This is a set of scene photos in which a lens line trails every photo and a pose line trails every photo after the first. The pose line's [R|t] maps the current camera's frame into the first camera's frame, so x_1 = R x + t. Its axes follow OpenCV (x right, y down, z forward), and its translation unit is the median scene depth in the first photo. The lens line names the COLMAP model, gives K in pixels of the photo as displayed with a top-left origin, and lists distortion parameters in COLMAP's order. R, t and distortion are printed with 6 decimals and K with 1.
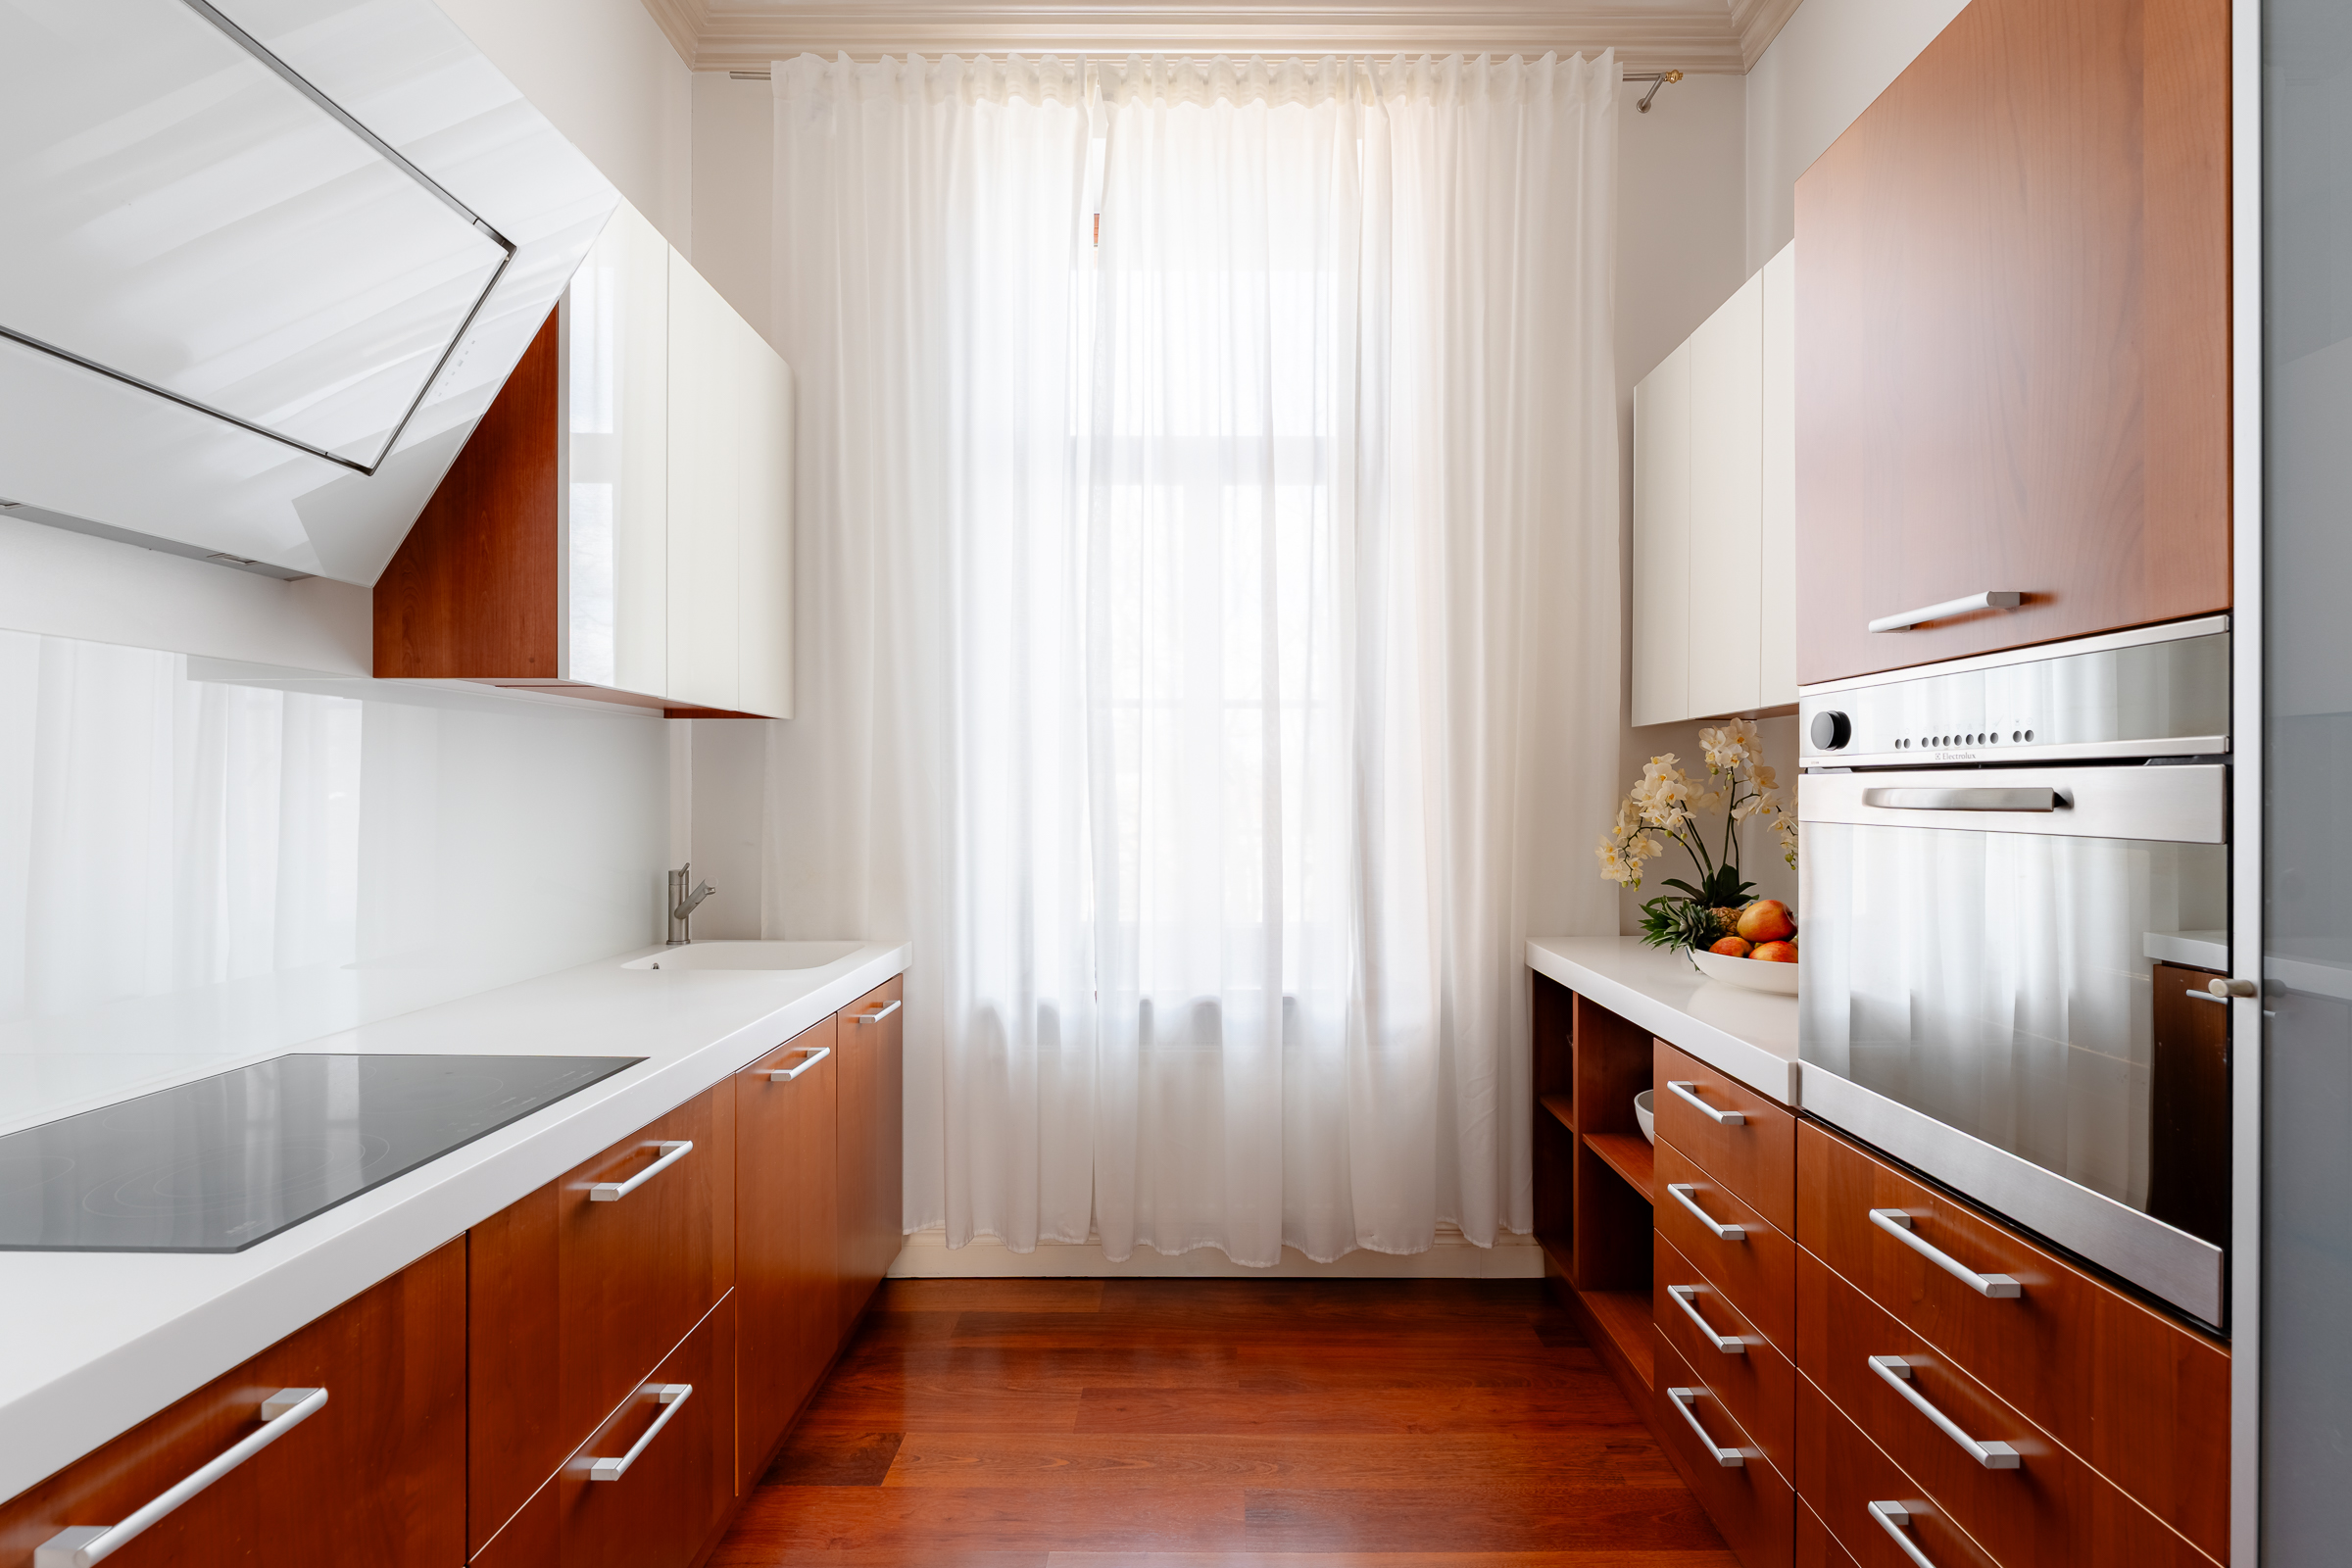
lens RADIAL K [[963.6, 0, 1176.0], [0, 963.6, 784.0], [0, 0, 1]] dist [0.000128, 0.000038]
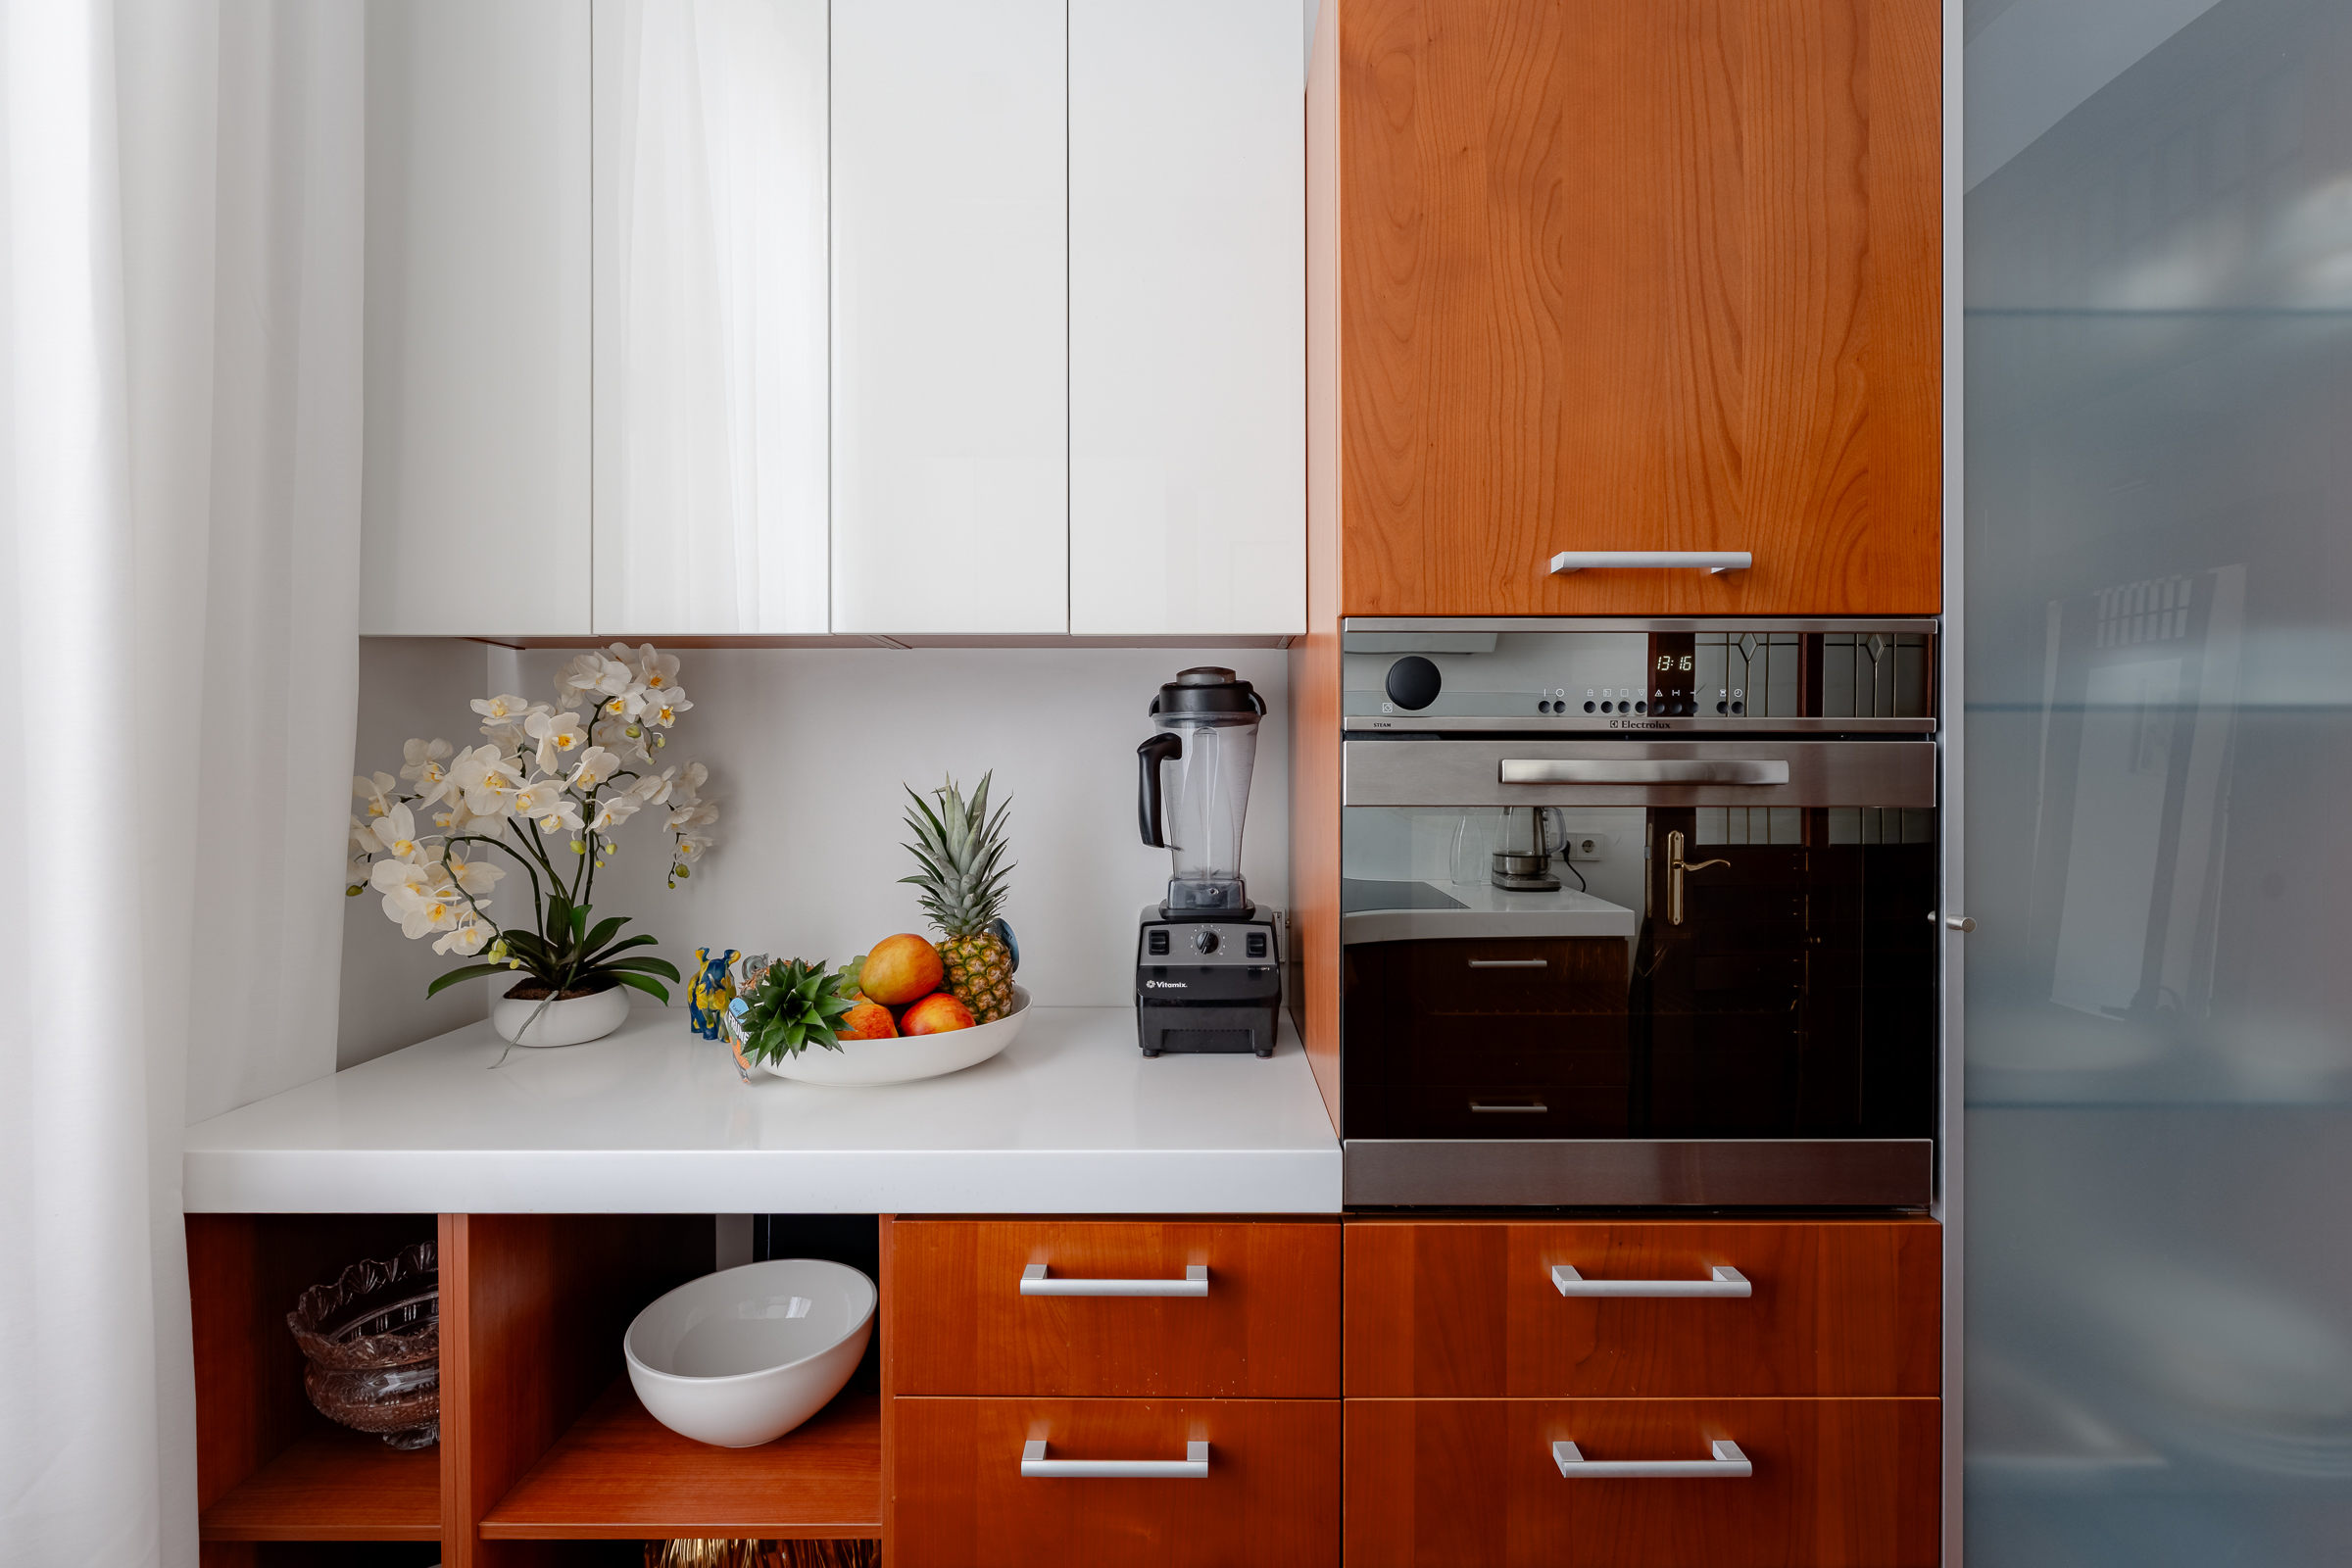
lens RADIAL K [[1059.7, 0, 1176.0], [0, 1059.7, 784.0], [0, 0, 1]] dist [-0.004115, -0.000440]
pose [[-0.022542, -0.009984, 0.999696, -0.152556], [-0.006996, 0.999927, 0.009828, 0.018031], [-0.999721, -0.006772, -0.022611, 1.347492]]
